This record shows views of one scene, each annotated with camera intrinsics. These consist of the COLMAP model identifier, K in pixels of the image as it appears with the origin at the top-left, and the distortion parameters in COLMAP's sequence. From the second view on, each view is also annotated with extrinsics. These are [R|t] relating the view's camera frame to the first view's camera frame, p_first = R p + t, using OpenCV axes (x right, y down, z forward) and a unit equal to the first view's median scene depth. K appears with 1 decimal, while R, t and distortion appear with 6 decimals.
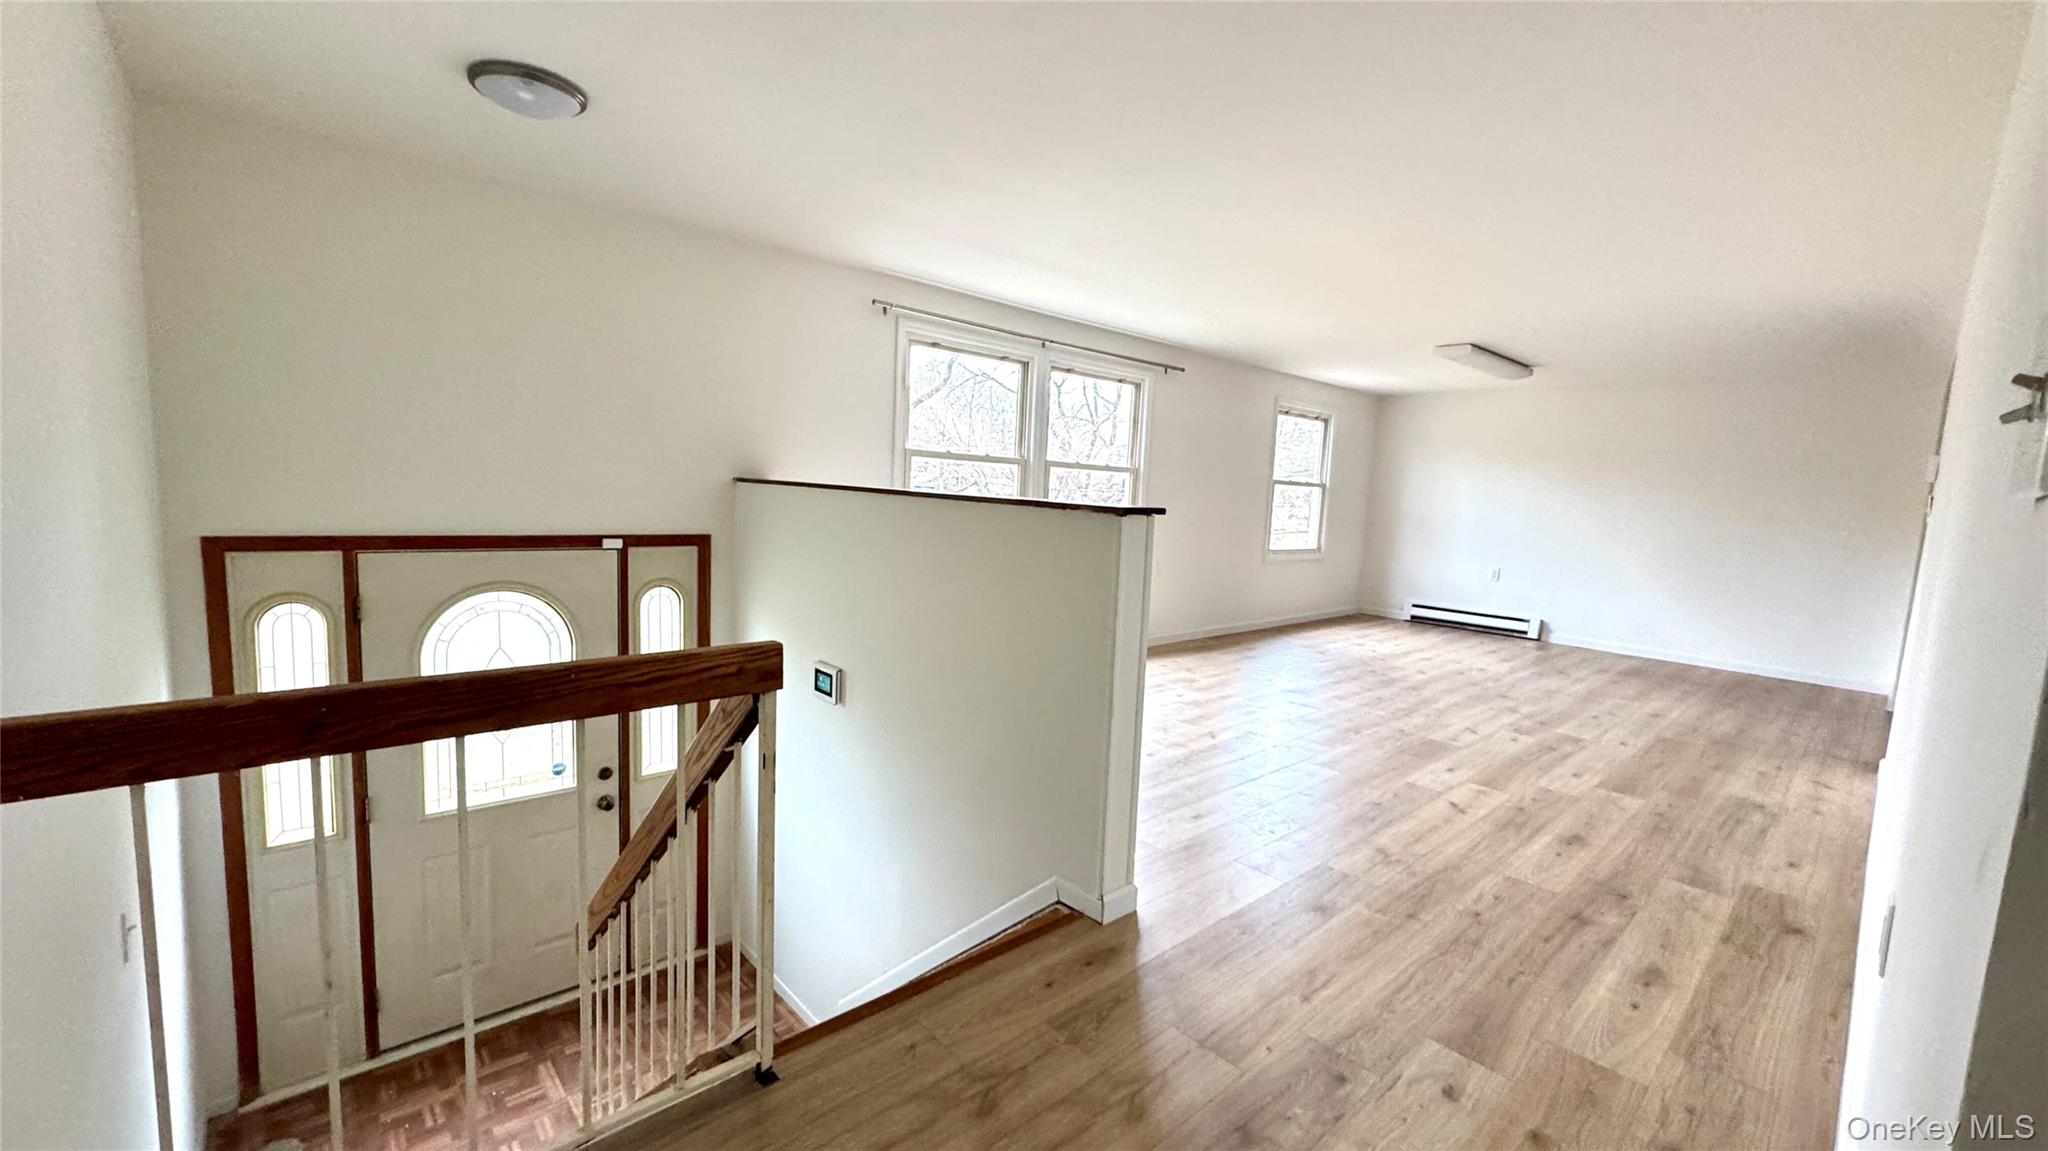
lens RADIAL K [[814.4, 0, 1026.3], [0, 814.4, 578.8], [0, 0, 1]] dist [-0.002478, -0.000207]
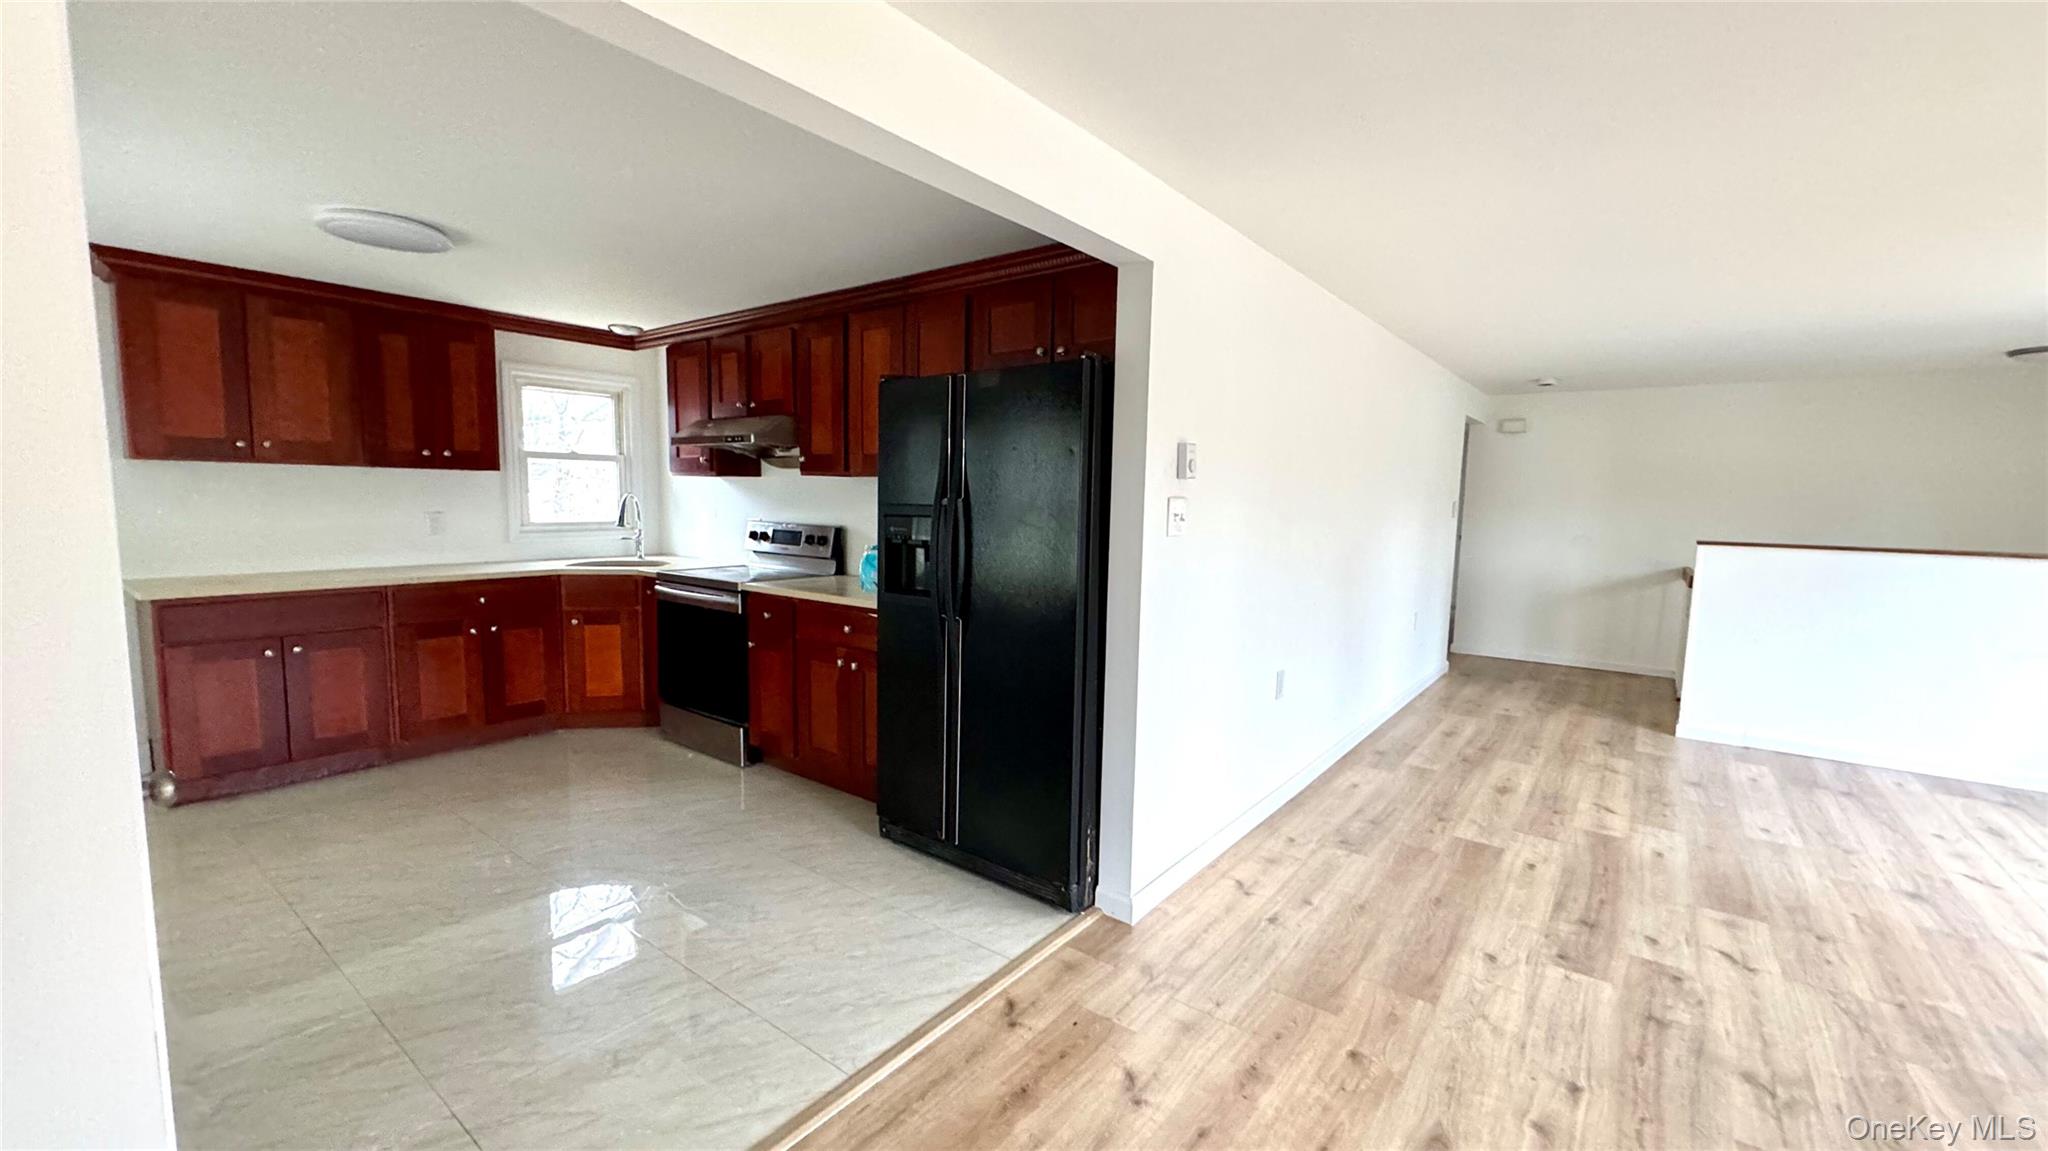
lens RADIAL K [[814.4, 0, 1026.3], [0, 814.4, 578.8], [0, 0, 1]] dist [-0.002478, -0.000207]
pose [[-0.982879, -0.050823, -0.177107, 1.508111], [-0.087472, 0.974690, 0.205740, -0.185184], [0.162168, 0.217709, -0.962447, 1.856412]]
